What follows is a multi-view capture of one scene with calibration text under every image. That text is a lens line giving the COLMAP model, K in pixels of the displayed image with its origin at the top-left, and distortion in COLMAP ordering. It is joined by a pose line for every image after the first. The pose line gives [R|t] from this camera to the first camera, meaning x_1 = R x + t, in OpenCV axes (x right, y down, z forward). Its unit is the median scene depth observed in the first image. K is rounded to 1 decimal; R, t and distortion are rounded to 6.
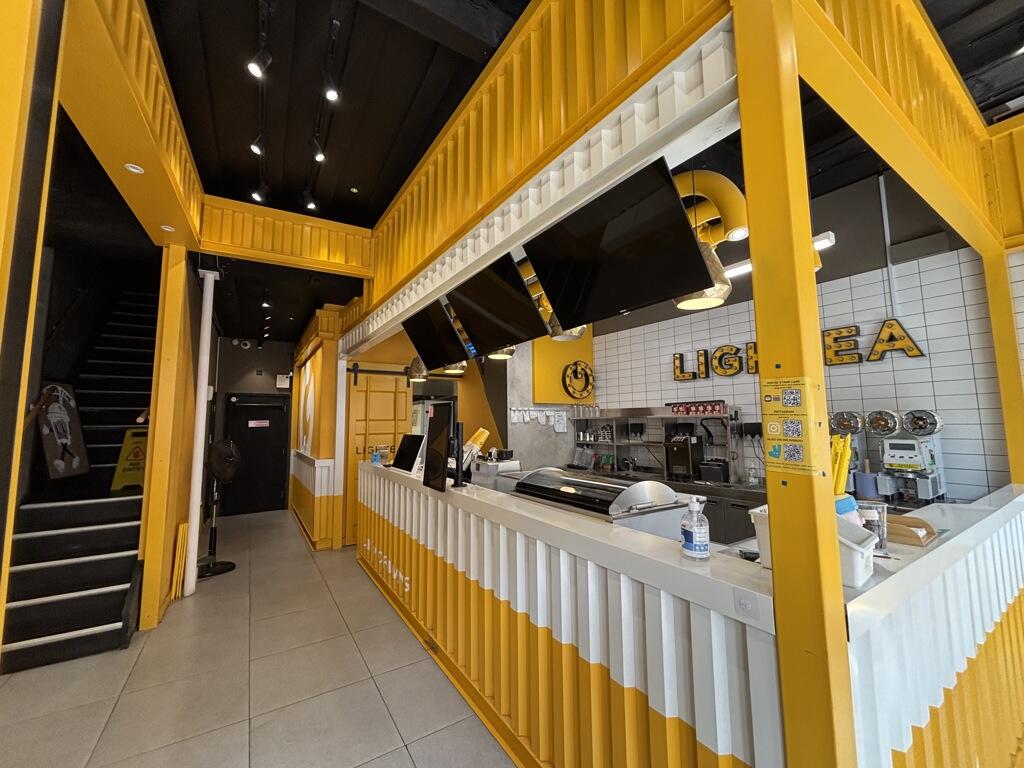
lens RADIAL K [[408.4, 0, 512.0], [0, 408.4, 384.0], [0, 0, 1]] dist [0.000203, 0.000001]
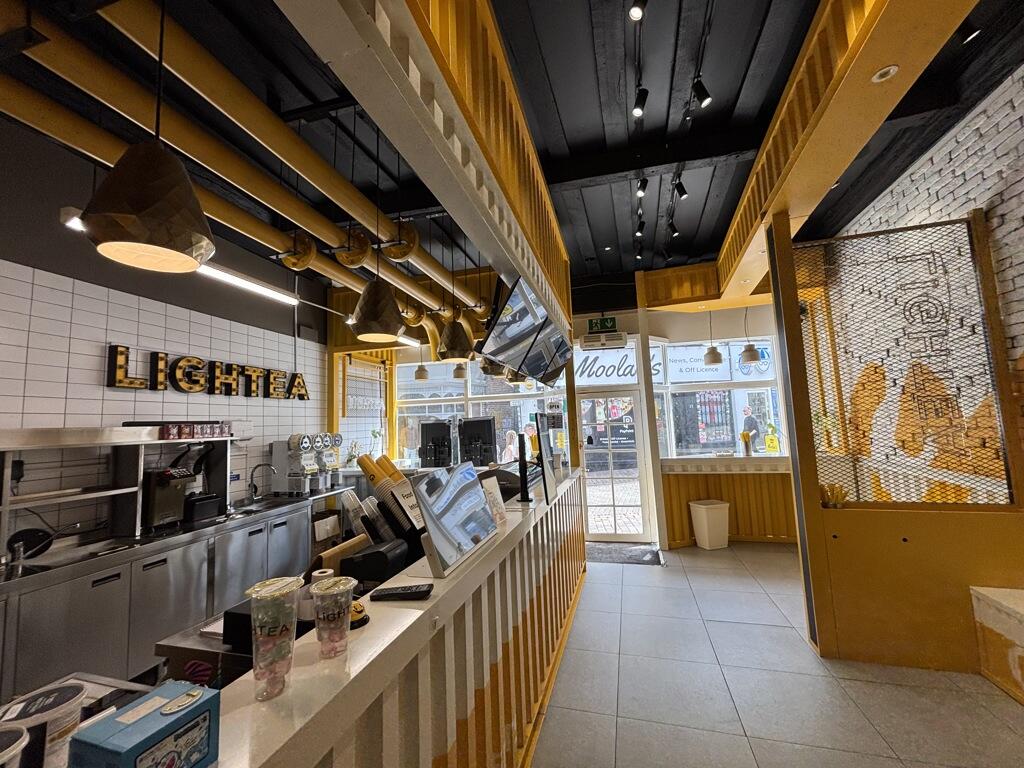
lens RADIAL K [[411.9, 0, 512.0], [0, 411.9, 384.0], [0, 0, 1]] dist [-0.038815, -0.000046]
pose [[-0.669072, 0.106604, 0.735512, -0.490158], [-0.027441, 0.985441, -0.167790, 0.078142], [-0.742691, -0.132446, -0.656406, 1.001563]]
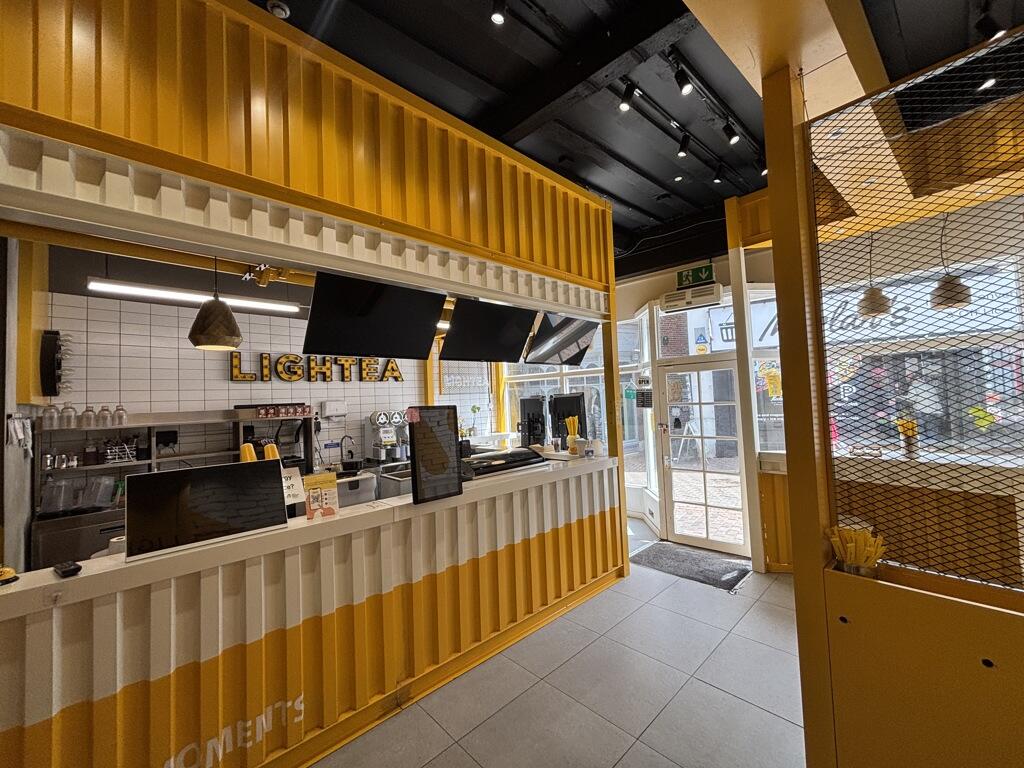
lens RADIAL K [[411.9, 0, 512.0], [0, 411.9, 384.0], [0, 0, 1]] dist [-0.038815, -0.000046]
pose [[-0.186527, 0.052296, 0.981057, -0.640843], [-0.055867, 0.996402, -0.063736, 0.023387], [-0.980860, -0.066697, -0.182934, 0.581198]]
